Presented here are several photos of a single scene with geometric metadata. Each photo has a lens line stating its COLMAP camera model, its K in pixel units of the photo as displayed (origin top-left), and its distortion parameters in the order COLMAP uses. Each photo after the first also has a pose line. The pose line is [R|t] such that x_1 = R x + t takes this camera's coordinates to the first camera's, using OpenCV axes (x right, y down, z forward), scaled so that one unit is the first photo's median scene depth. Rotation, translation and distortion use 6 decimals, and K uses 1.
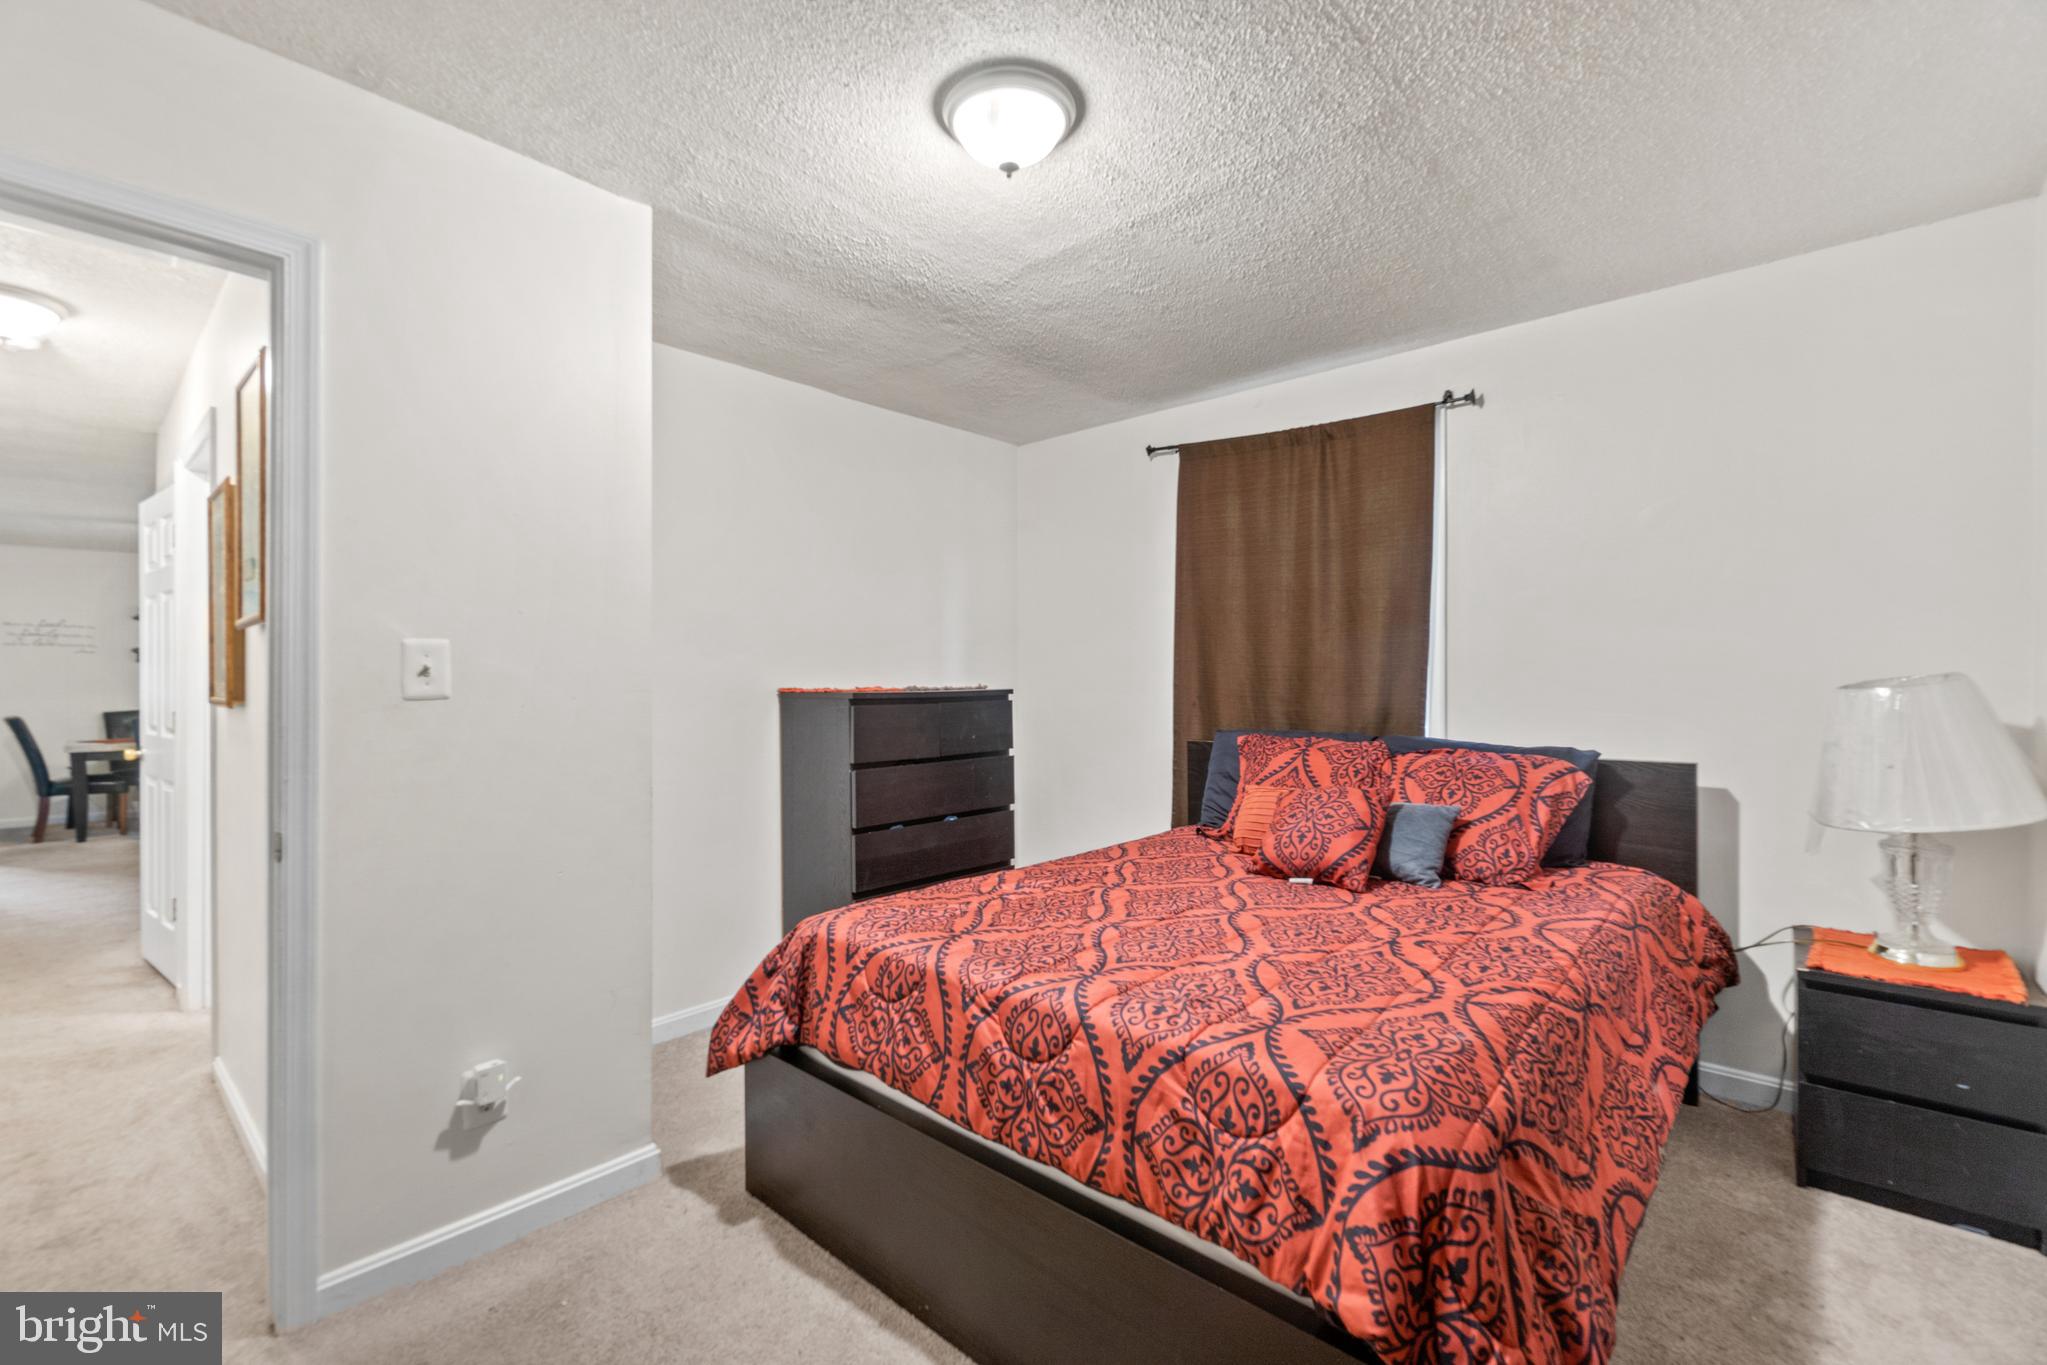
lens RADIAL K [[880.1, 0, 1014.5], [0, 880.1, 681.3], [0, 0, 1]] dist [-0.002793, 0.001179]
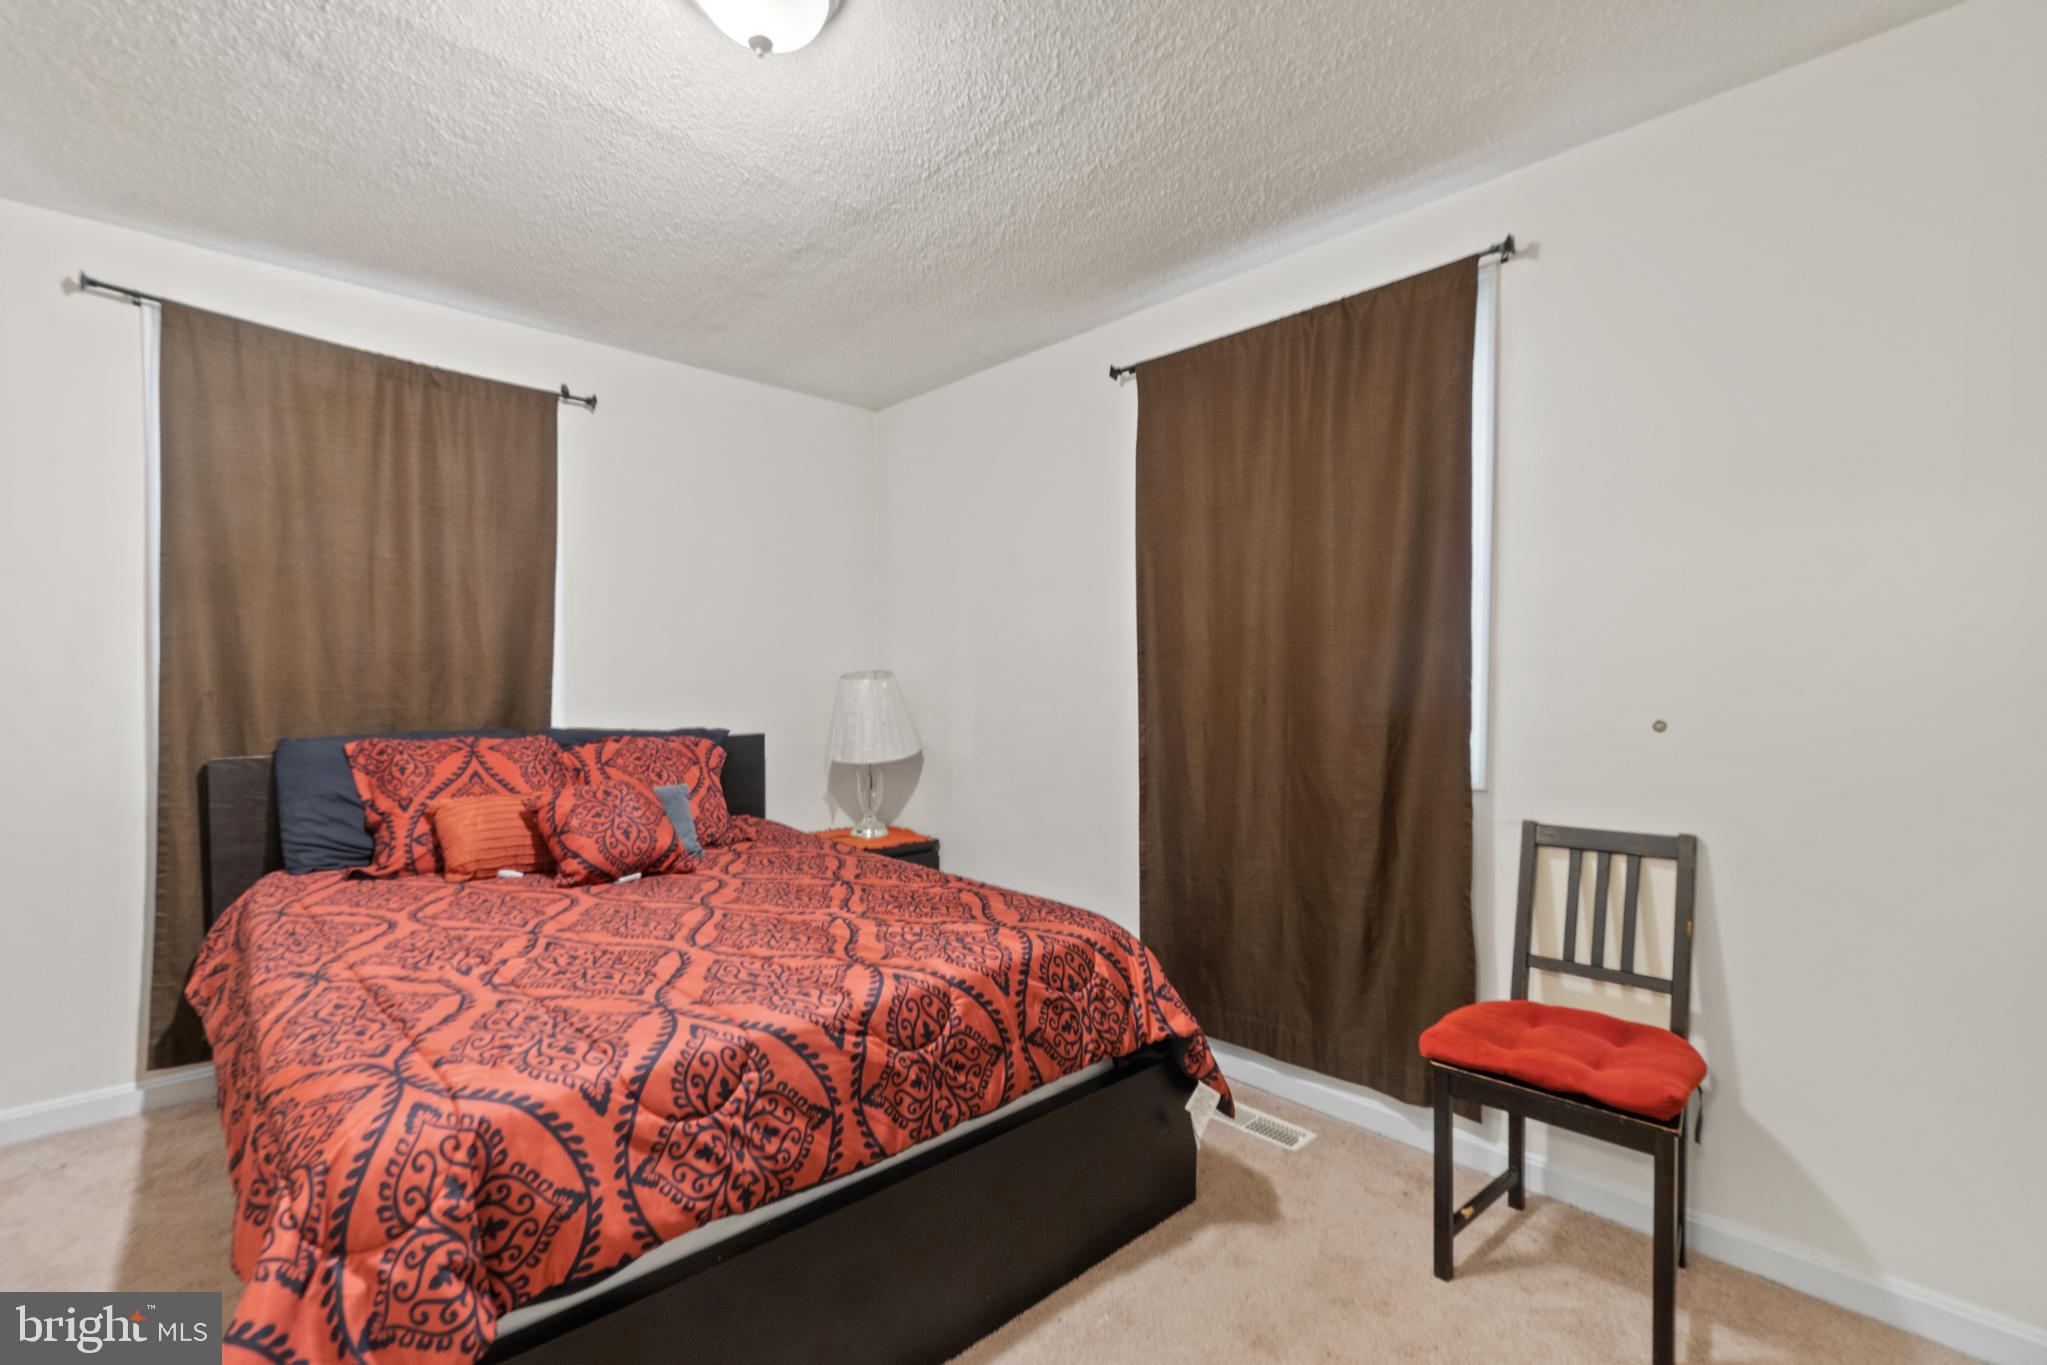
lens RADIAL K [[880.1, 0, 1013.0], [0, 880.1, 688.2], [0, 0, 1]] dist [-0.002793, 0.001179]
pose [[0.095179, -0.010737, 0.995402, -0.904754], [-0.005412, 0.999921, 0.011304, 0.007216], [-0.995445, -0.006463, 0.095114, 0.746352]]
